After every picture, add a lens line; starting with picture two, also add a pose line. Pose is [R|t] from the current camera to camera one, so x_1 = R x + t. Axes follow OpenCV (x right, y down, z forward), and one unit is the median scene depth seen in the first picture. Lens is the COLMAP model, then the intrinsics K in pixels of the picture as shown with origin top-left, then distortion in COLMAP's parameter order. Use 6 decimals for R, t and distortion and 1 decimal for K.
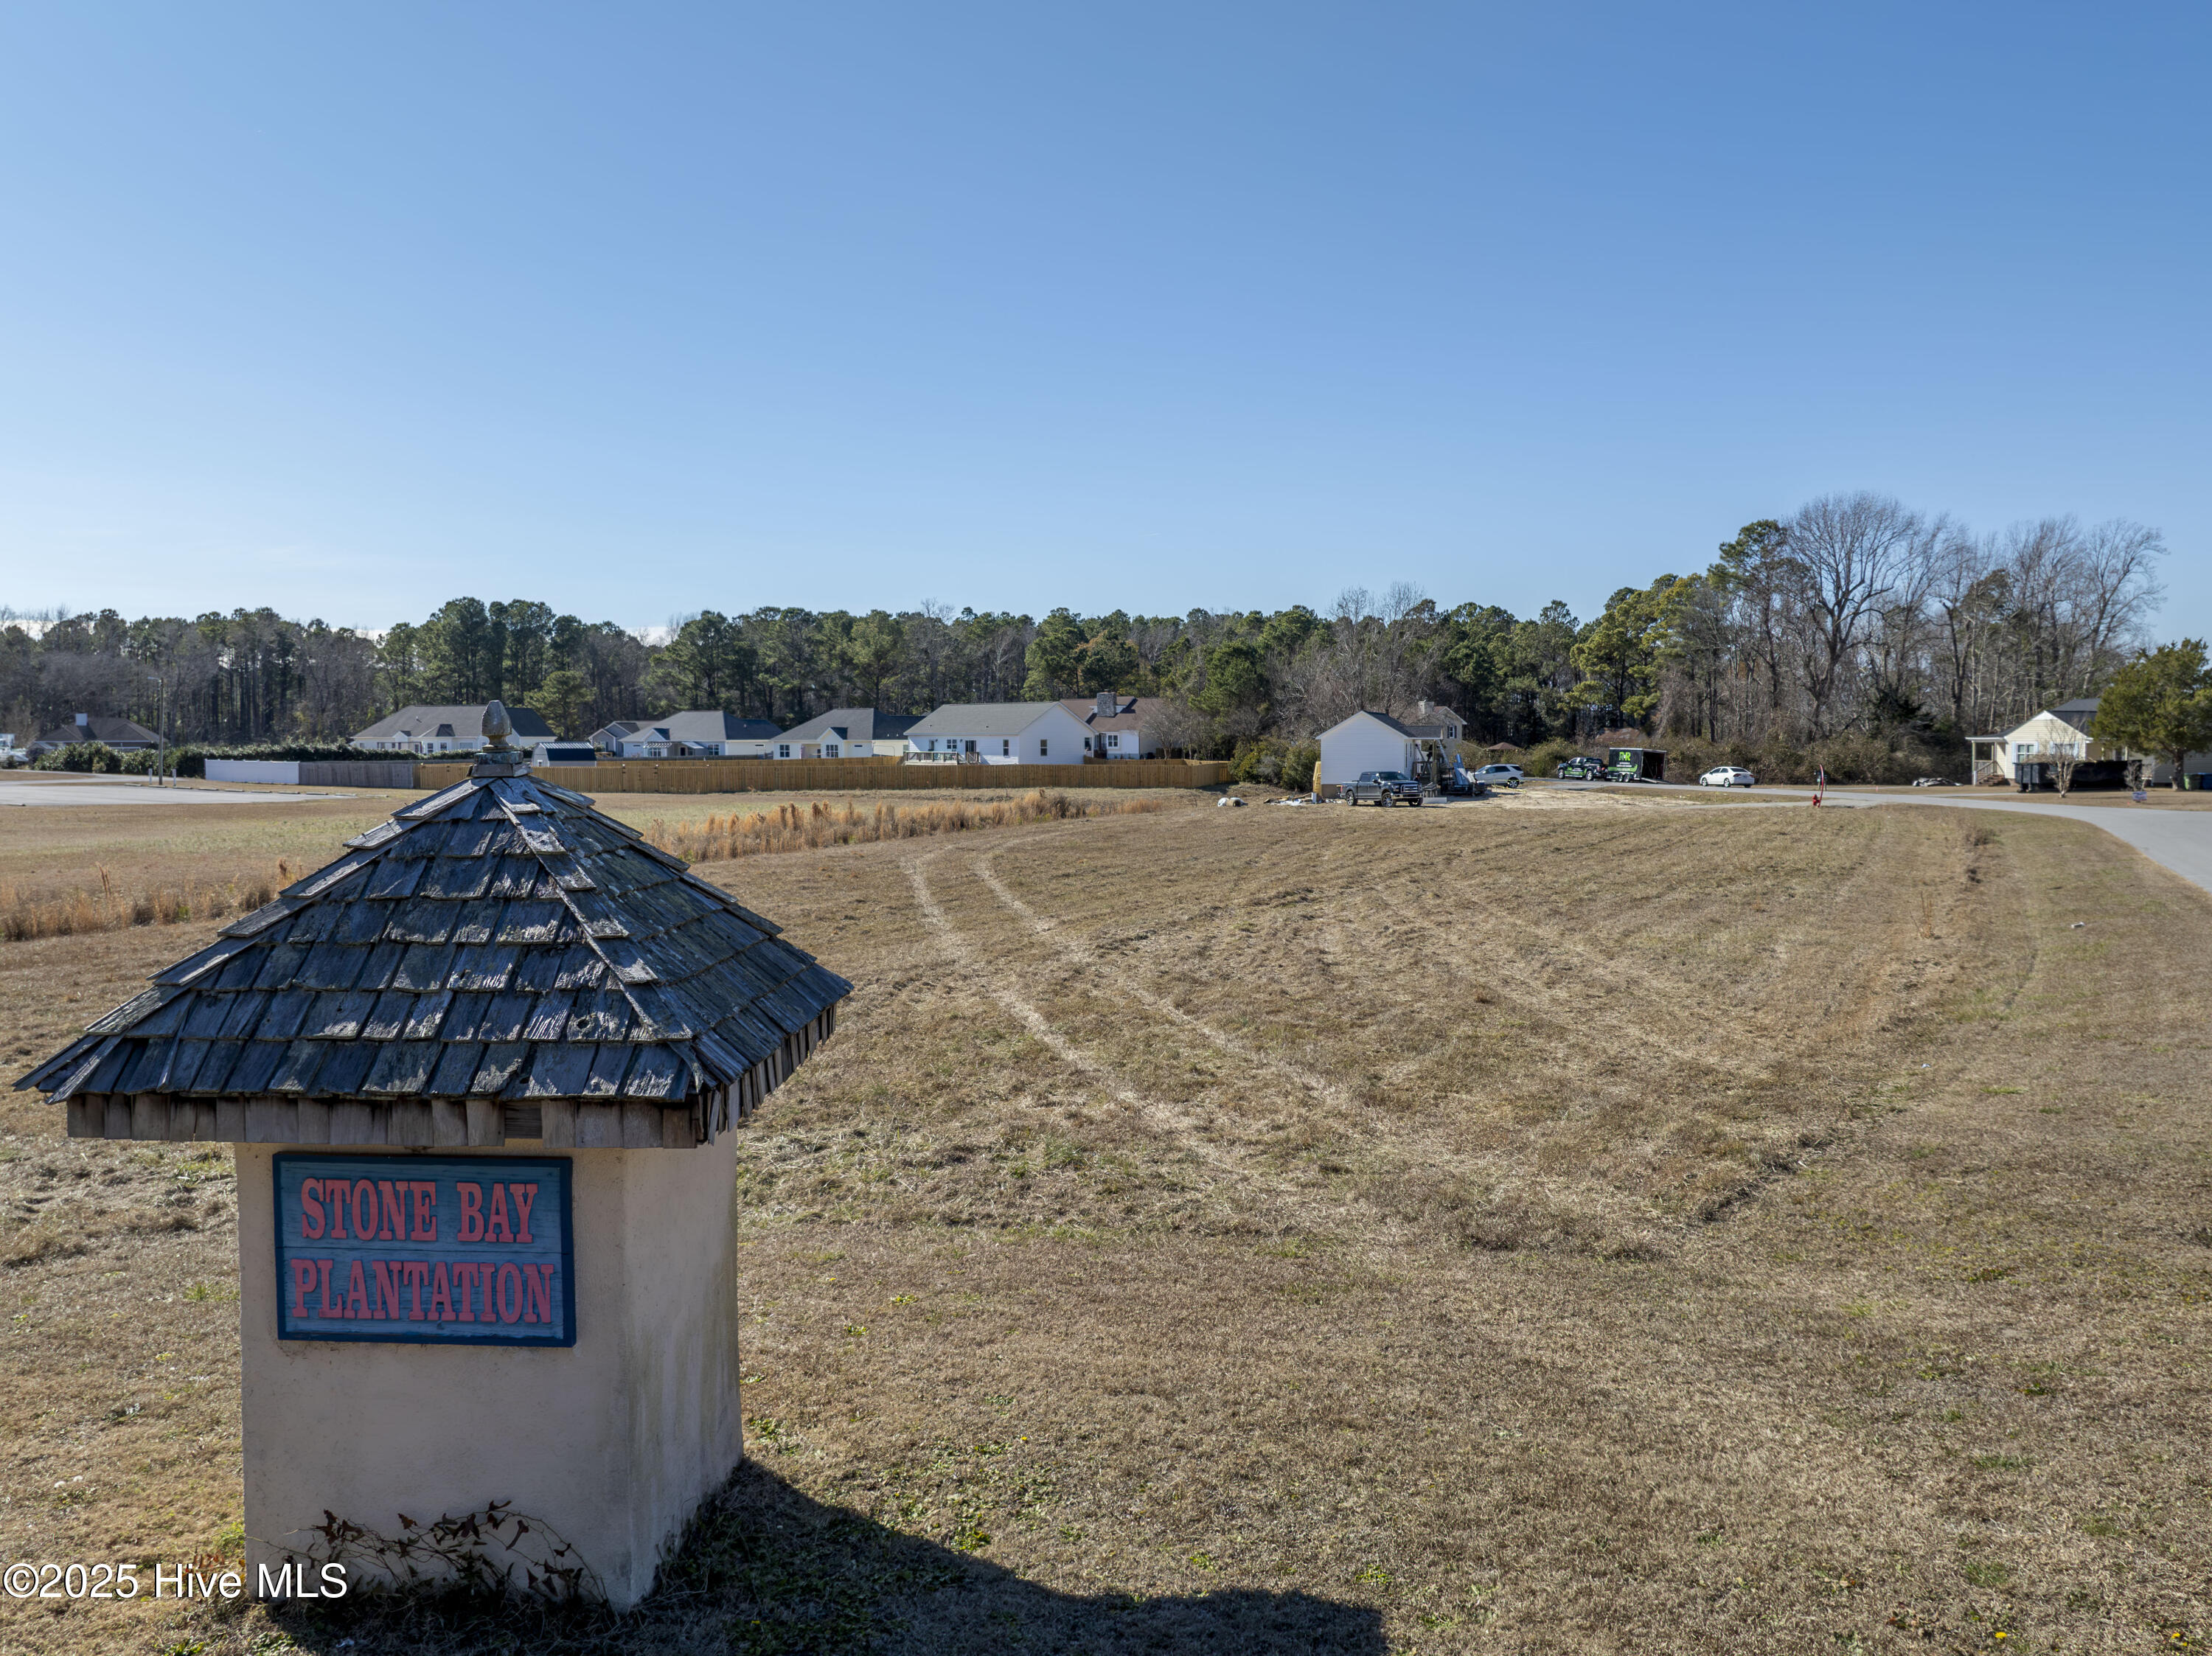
lens RADIAL K [[1684.4, 0, 1101.5], [0, 1684.4, 821.8], [0, 0, 1]] dist [-0.040324, -0.010139]
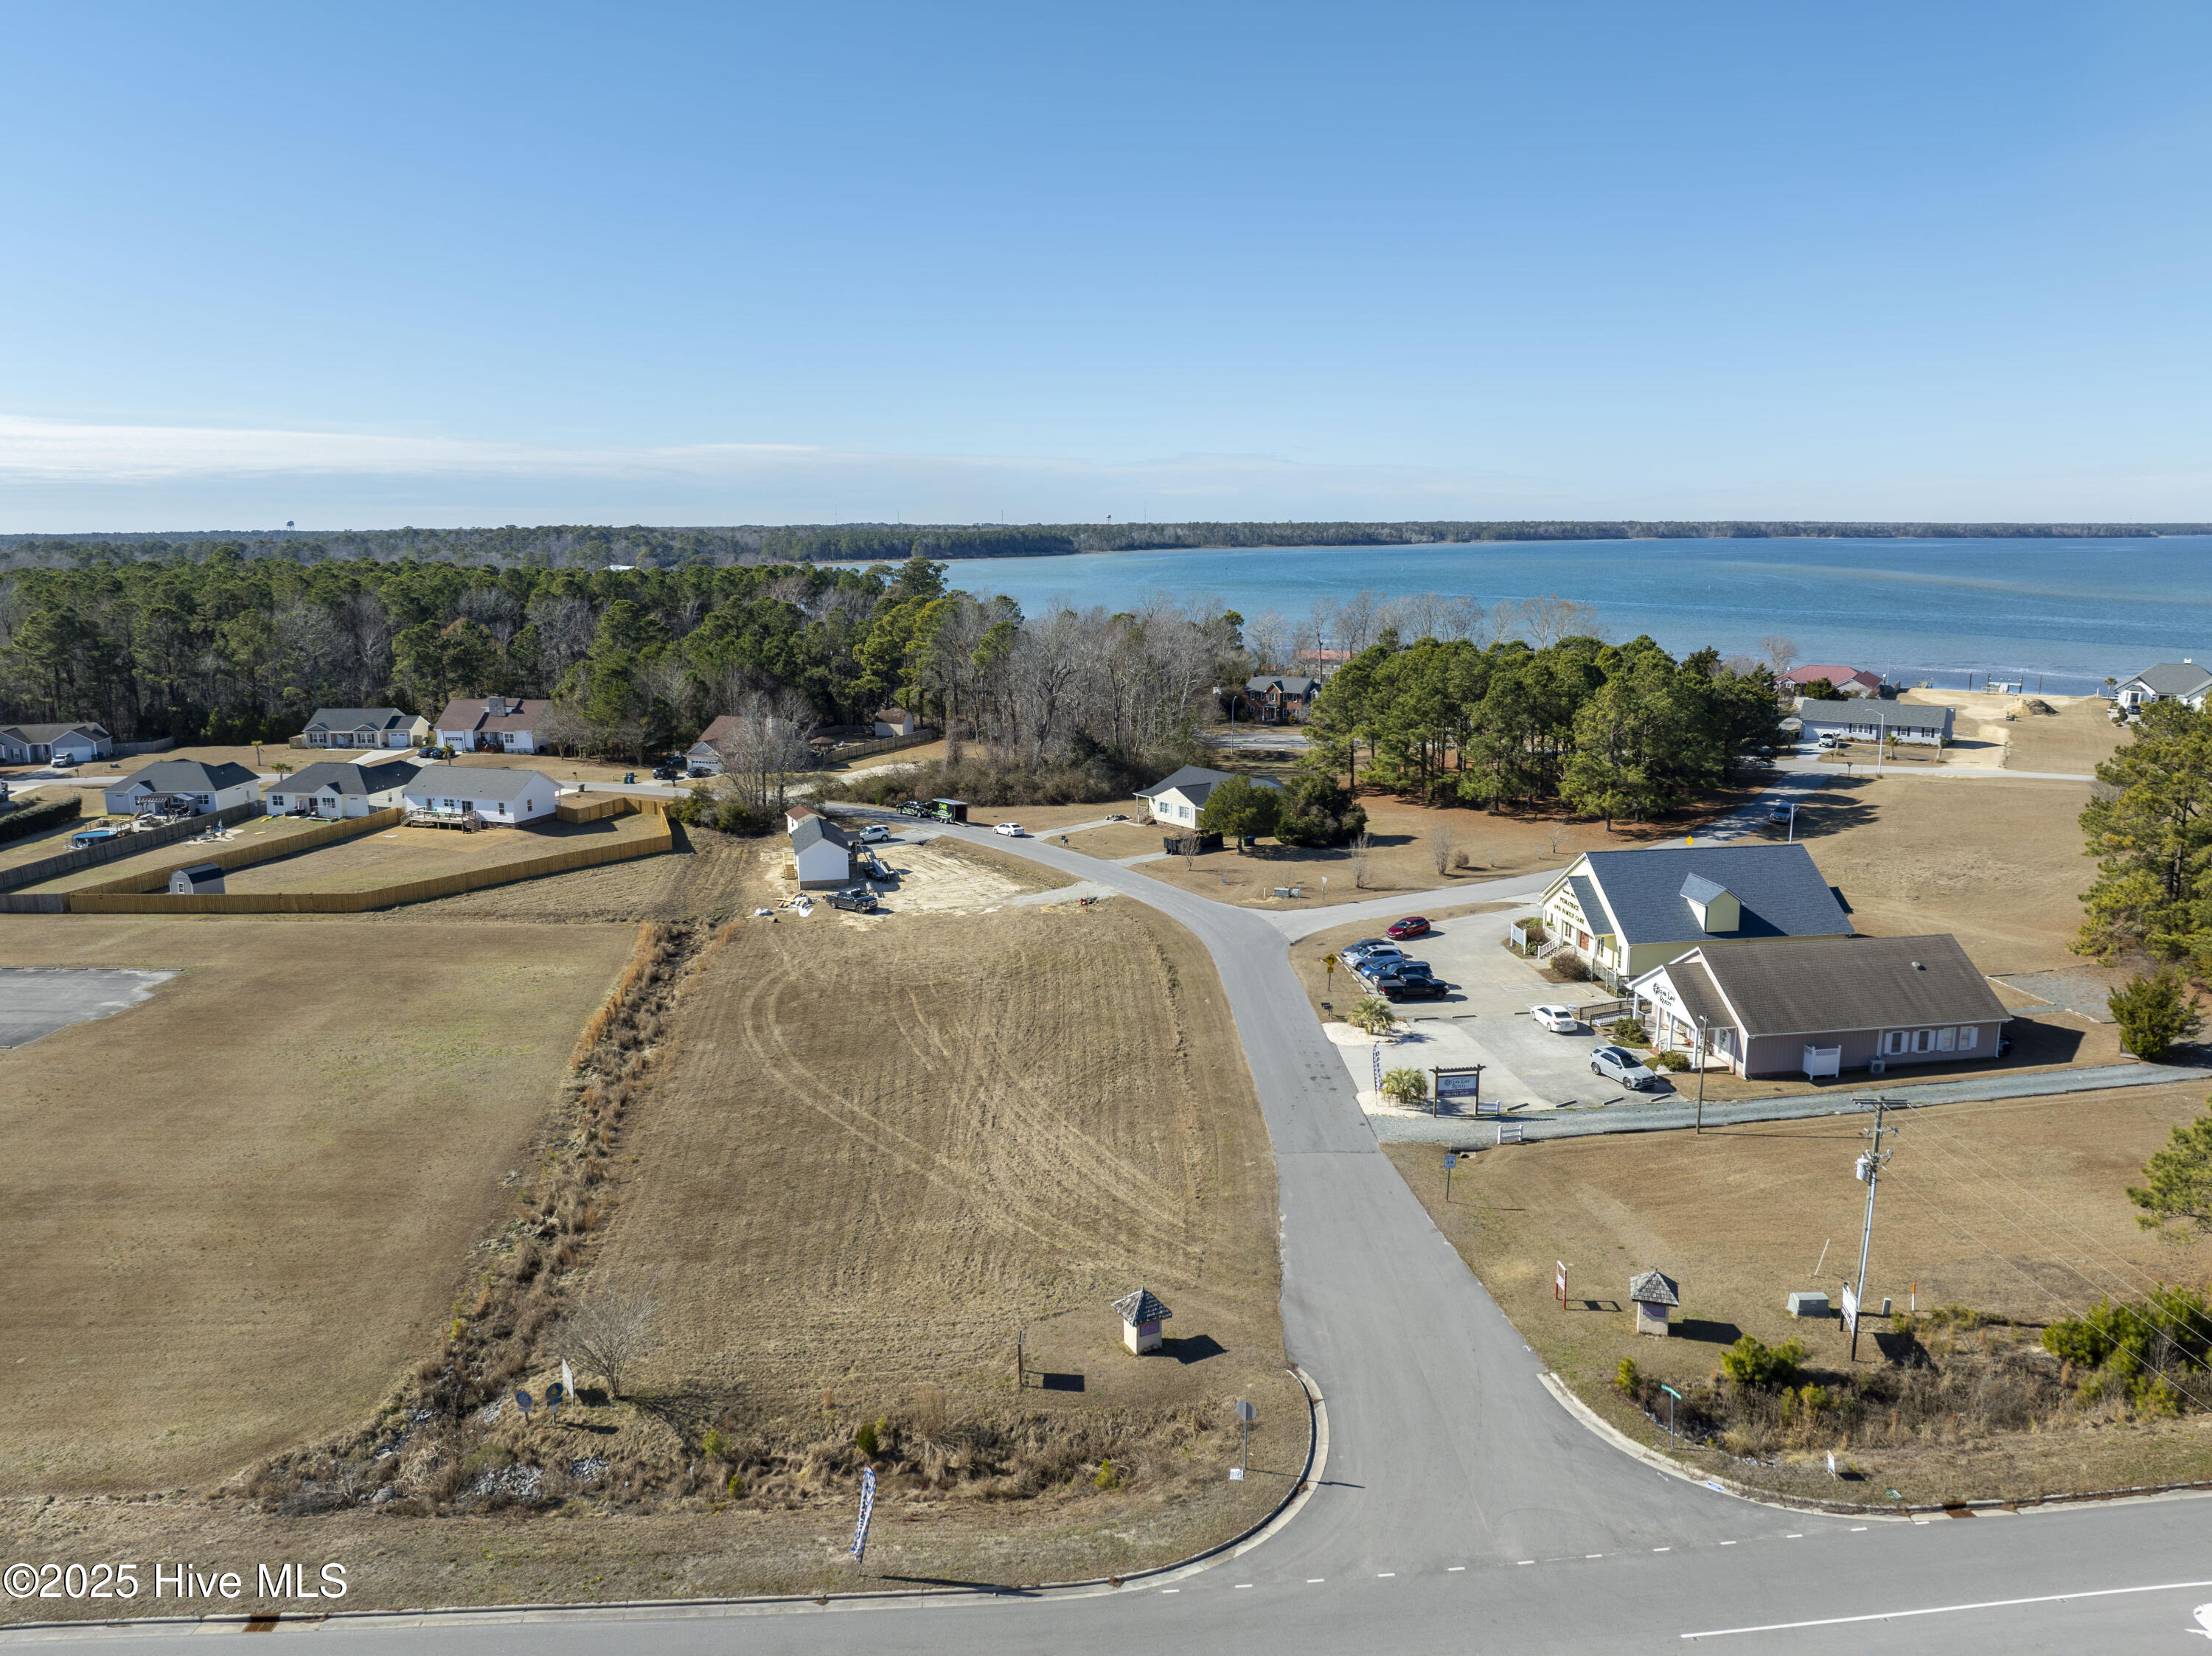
lens RADIAL K [[1561.6, 0, 1115.2], [0, 1561.6, 823.4], [0, 0, 1]] dist [-0.029437, -0.007101]
pose [[0.874181, -0.093068, 0.476599, -0.190333], [0.026728, 0.989196, 0.144140, -0.170599], [-0.484865, -0.113266, 0.867224, -0.283256]]
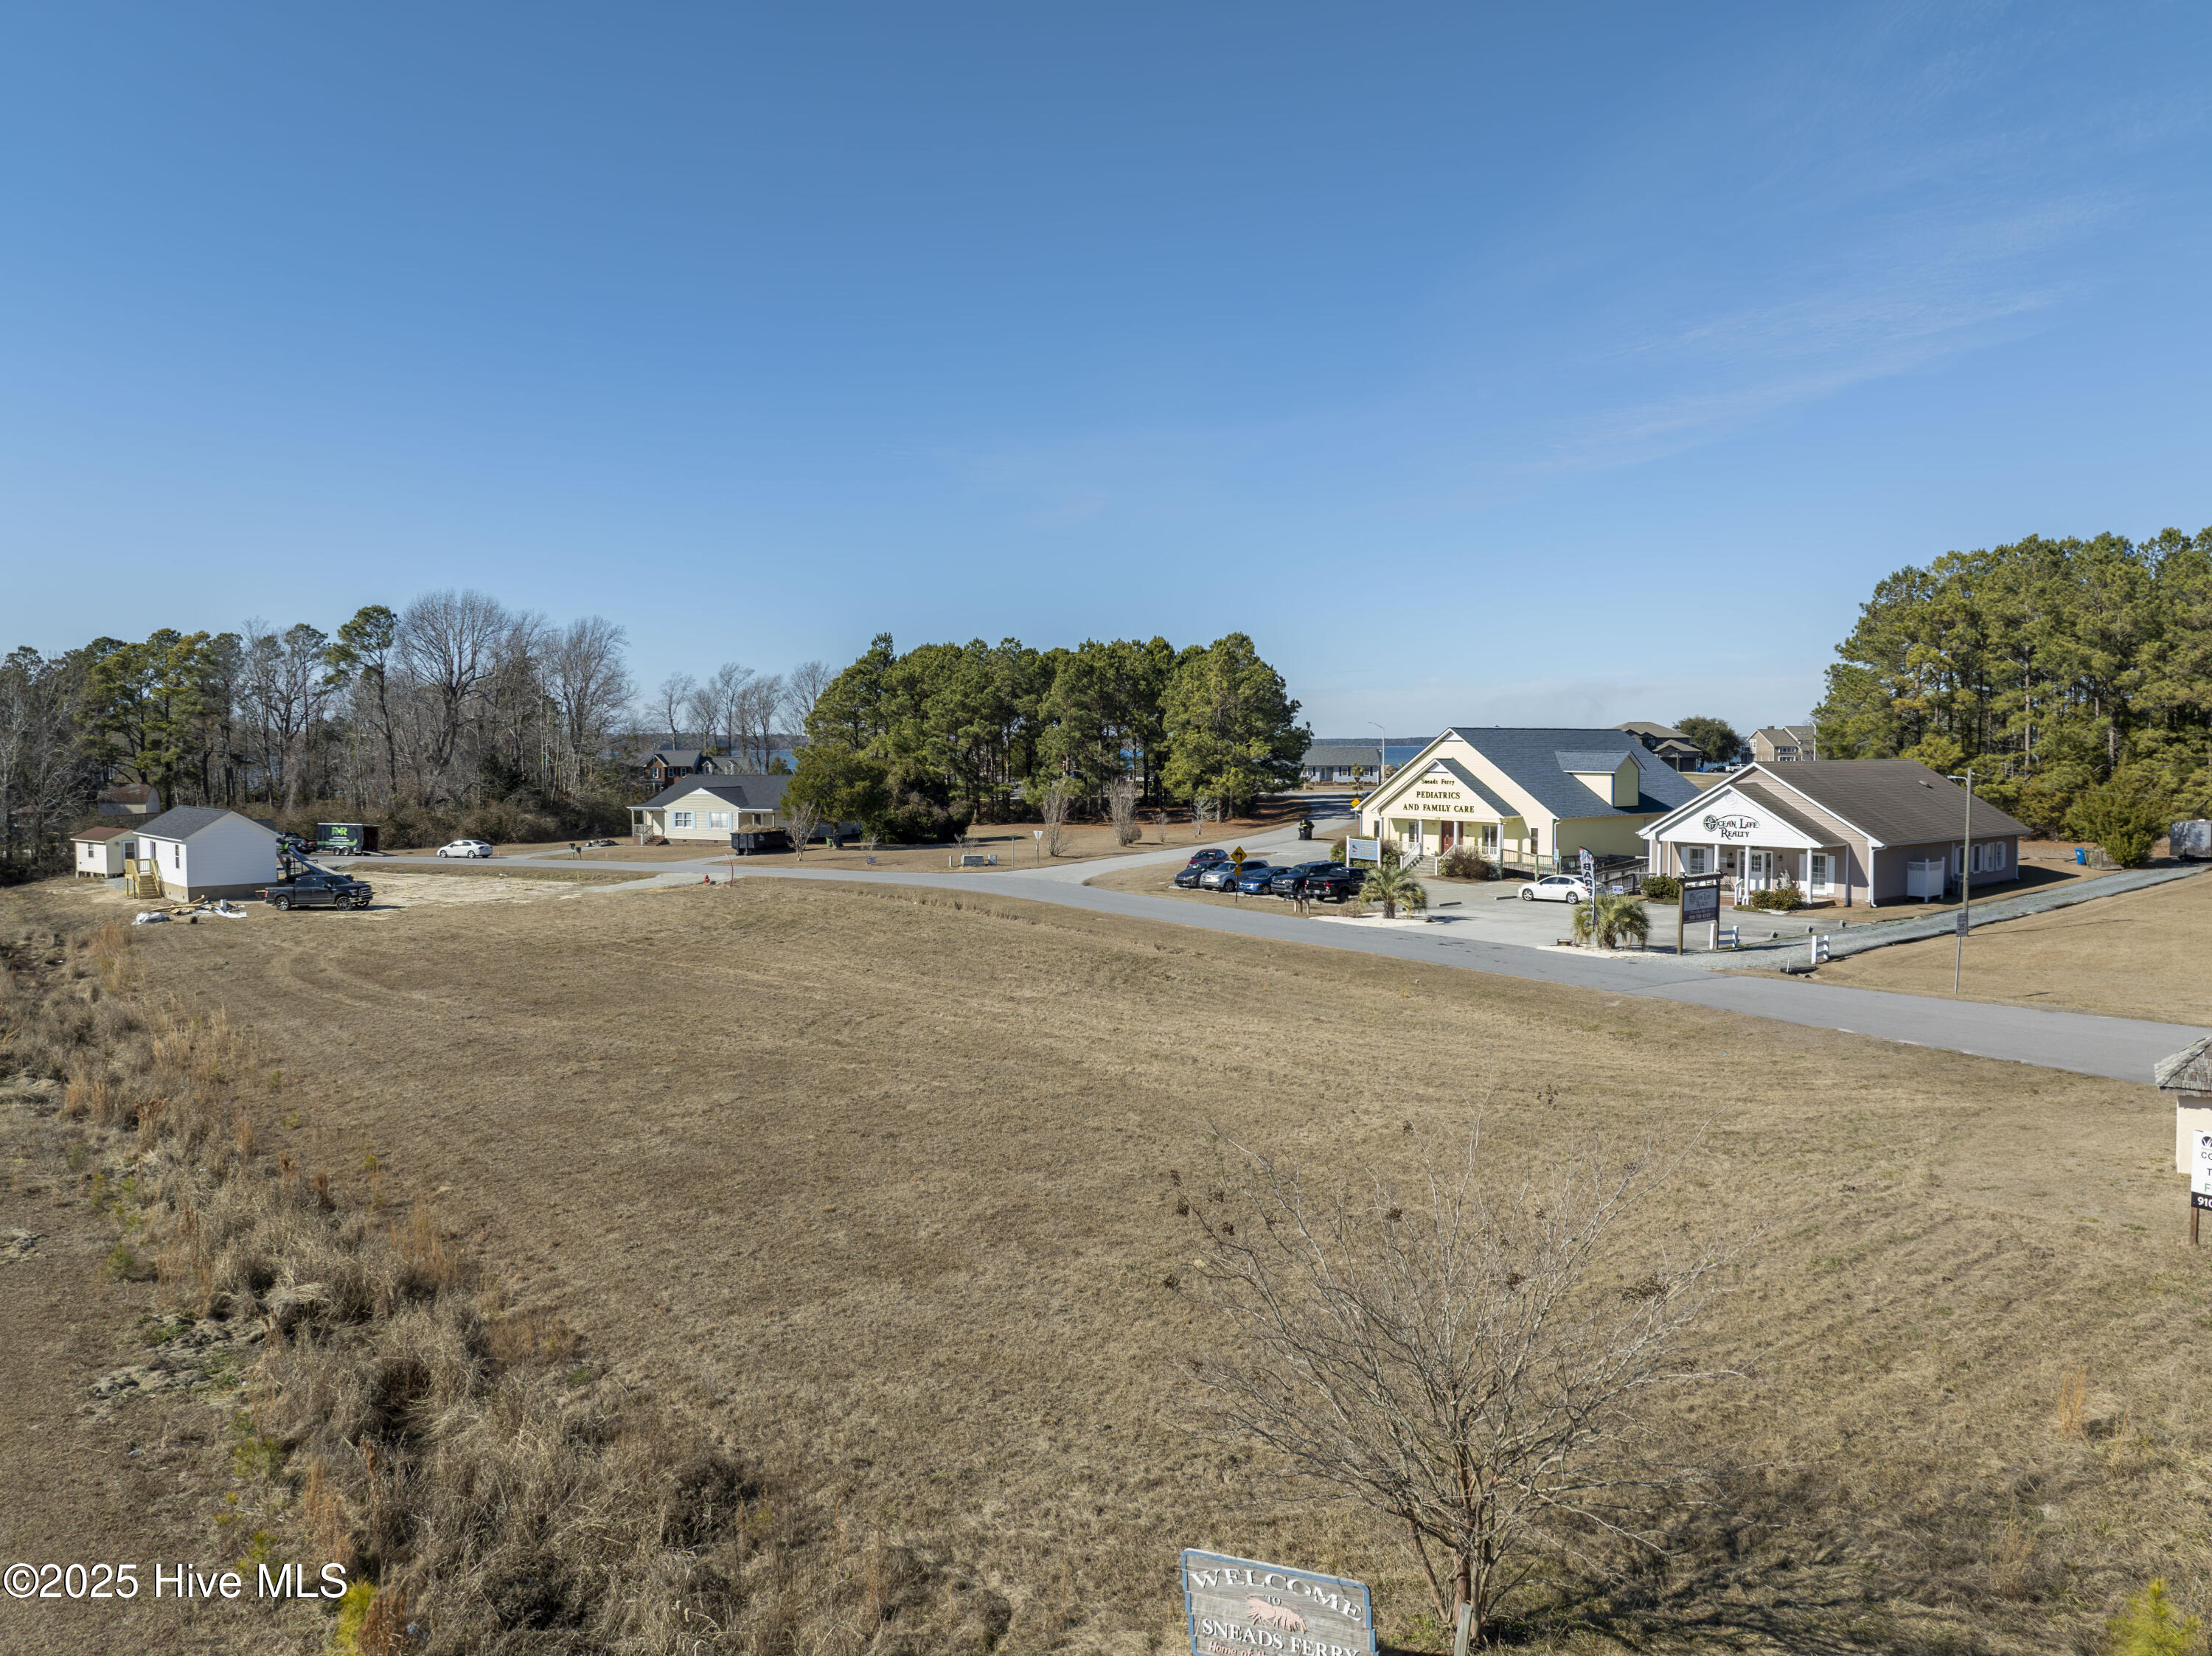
lens RADIAL K [[1561.6, 0, 1111.4], [0, 1561.6, 814.0], [0, 0, 1]] dist [-0.029437, -0.007101]
pose [[0.505081, -0.036677, 0.862292, -0.211570], [0.044192, 0.998885, 0.016602, -0.032238], [-0.861940, 0.029721, 0.506139, 0.052294]]
